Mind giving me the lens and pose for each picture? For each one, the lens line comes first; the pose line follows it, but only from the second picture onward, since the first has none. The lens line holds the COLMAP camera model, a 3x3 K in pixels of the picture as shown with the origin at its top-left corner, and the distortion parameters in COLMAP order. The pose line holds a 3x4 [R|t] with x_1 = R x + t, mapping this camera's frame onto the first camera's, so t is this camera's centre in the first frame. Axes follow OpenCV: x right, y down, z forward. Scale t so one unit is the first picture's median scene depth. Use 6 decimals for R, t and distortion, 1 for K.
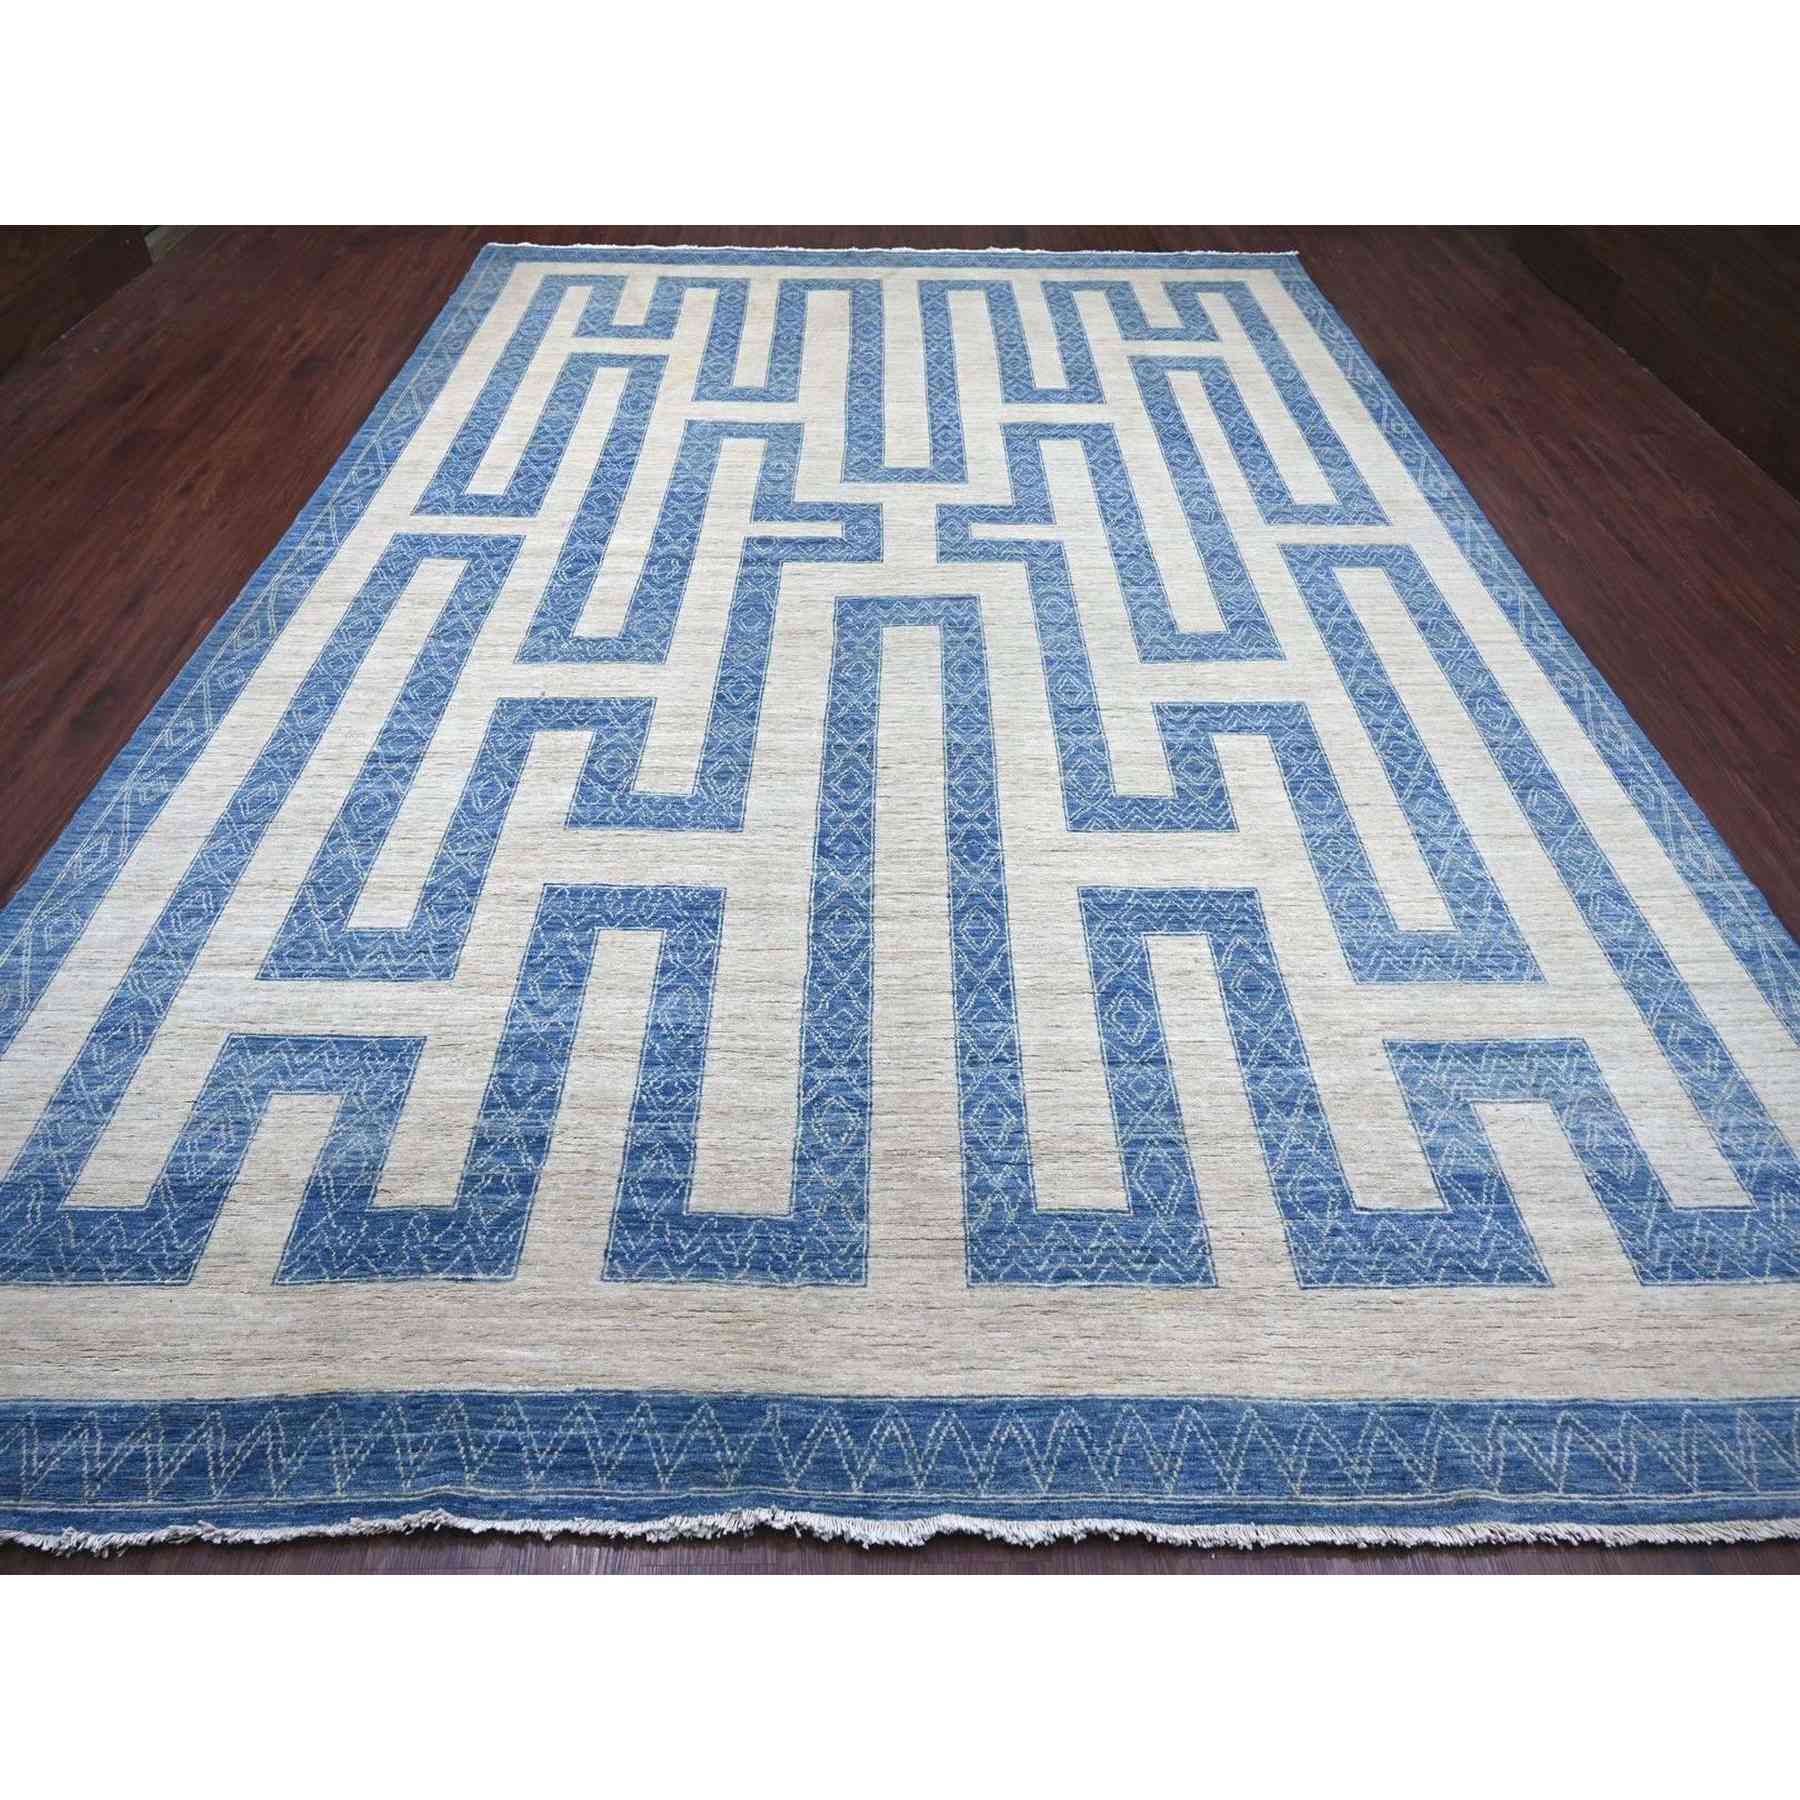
lens RADIAL K [[1103.3, 0, 900.0], [0, 1103.3, 900.0], [0, 0, 1]] dist [-0.009302, 0.002513]
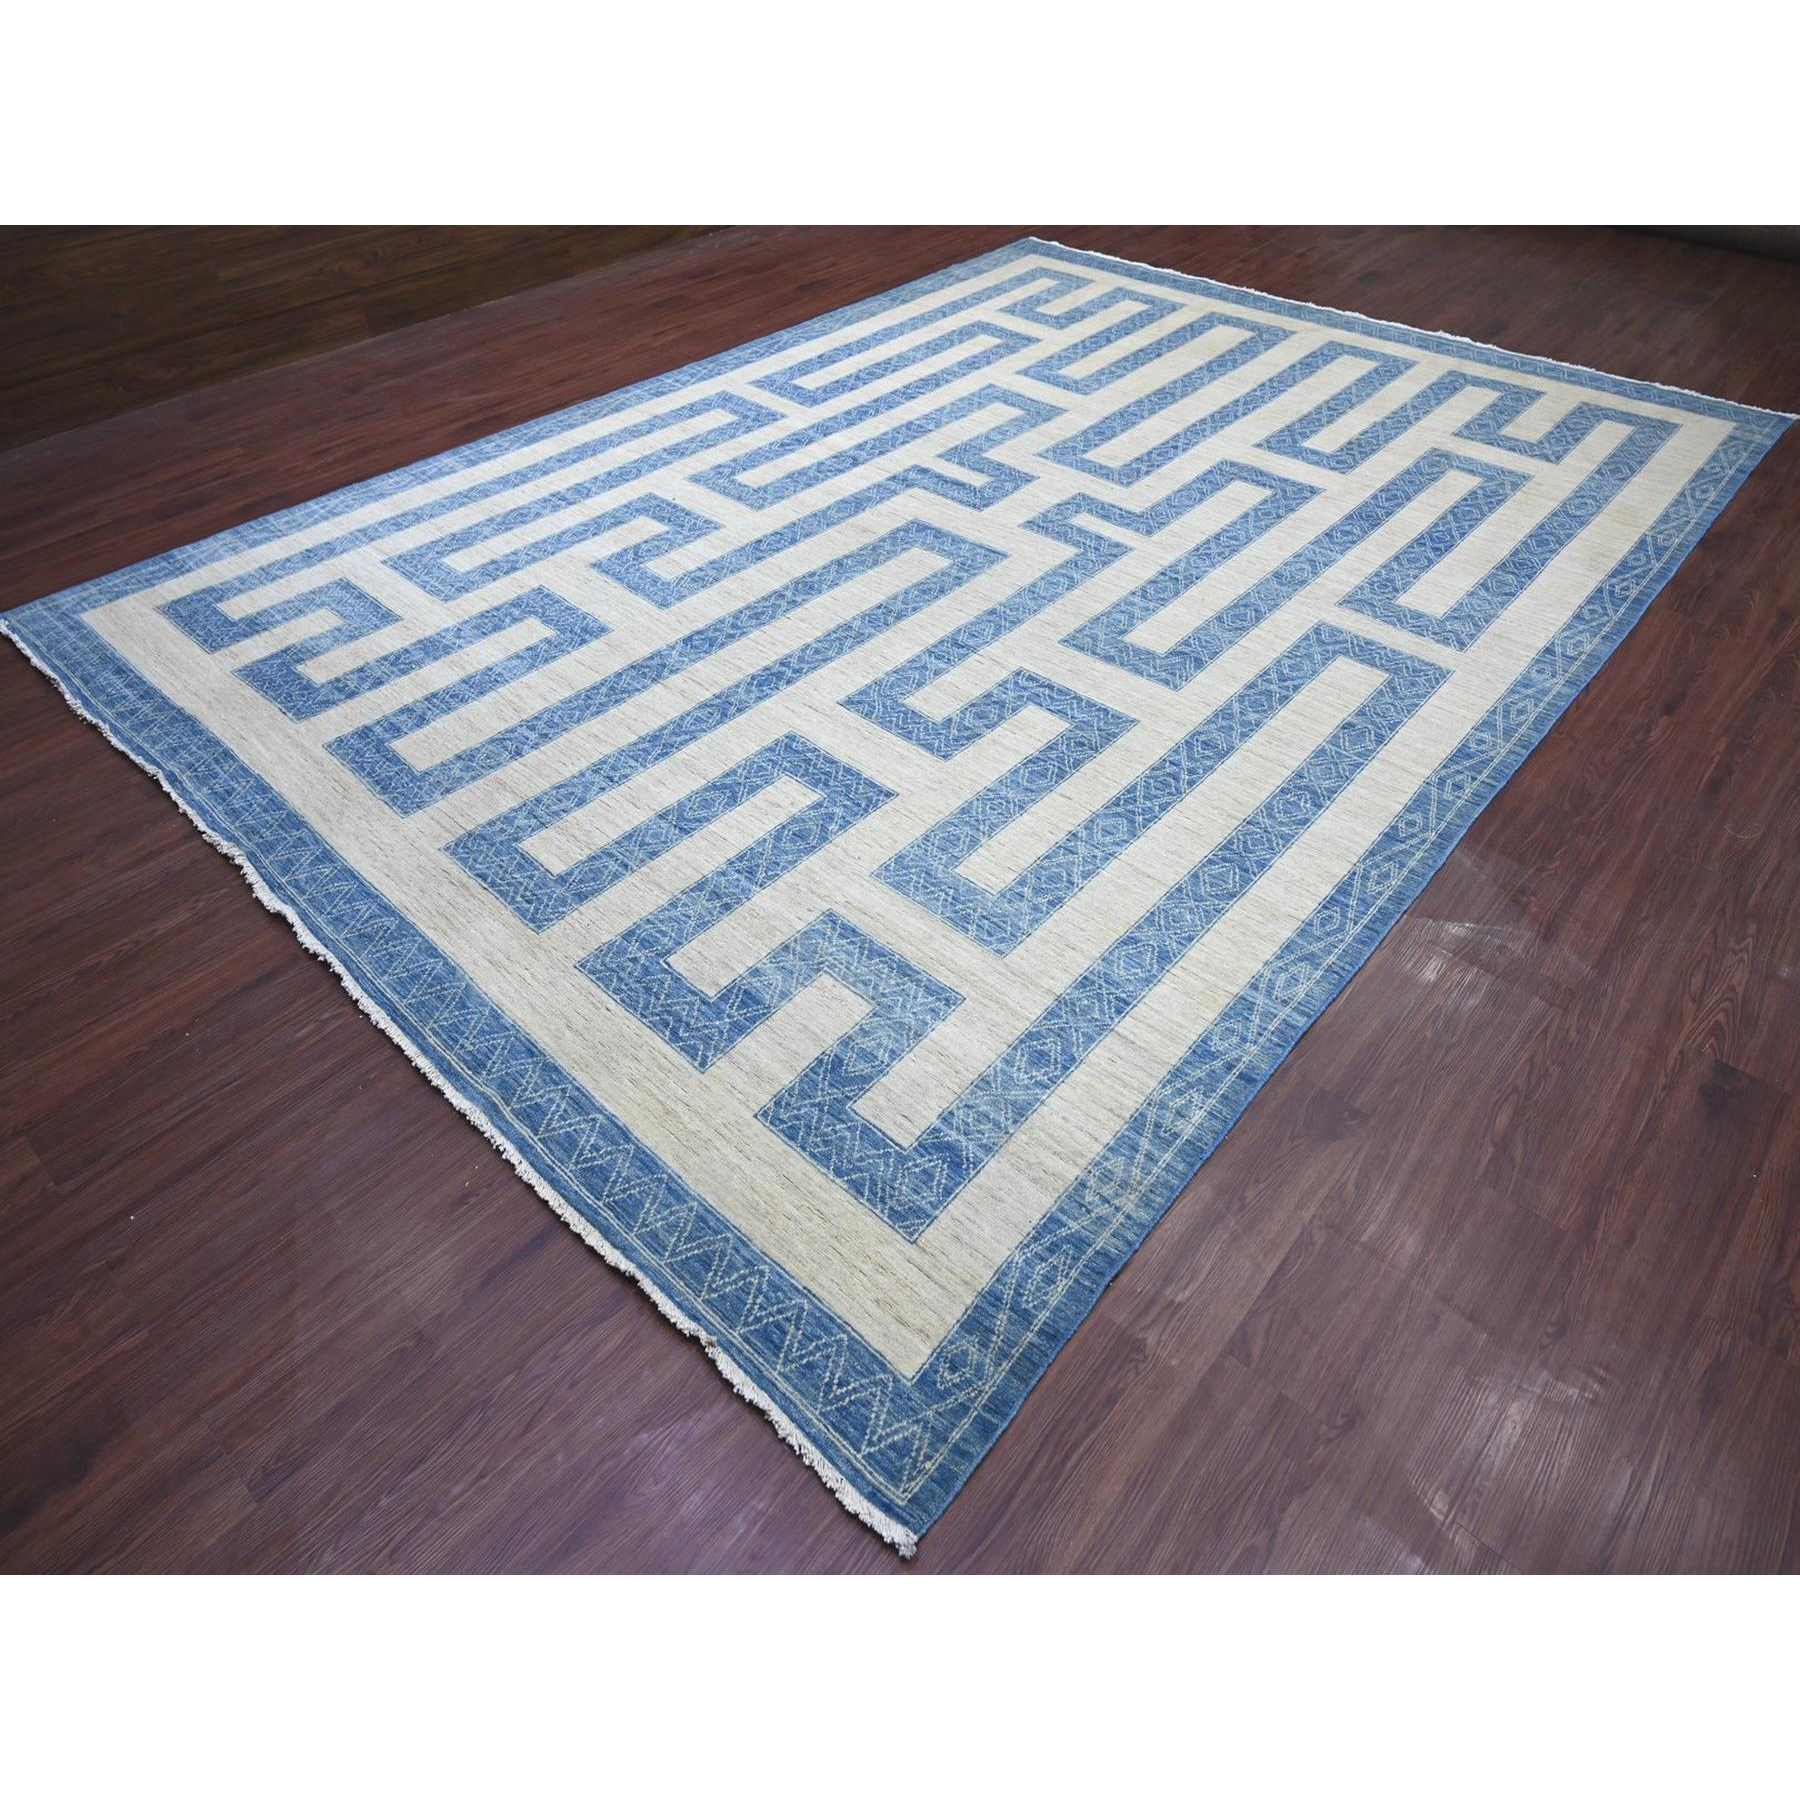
lens RADIAL K [[1103.3, 0, 900.0], [0, 1103.3, 900.0], [0, 0, 1]] dist [-0.009302, 0.002513]
pose [[0.732409, 0.468928, -0.493643, 0.769625], [-0.488648, 0.866903, 0.098501, -0.023387], [0.474130, 0.169075, 0.864068, 0.015272]]
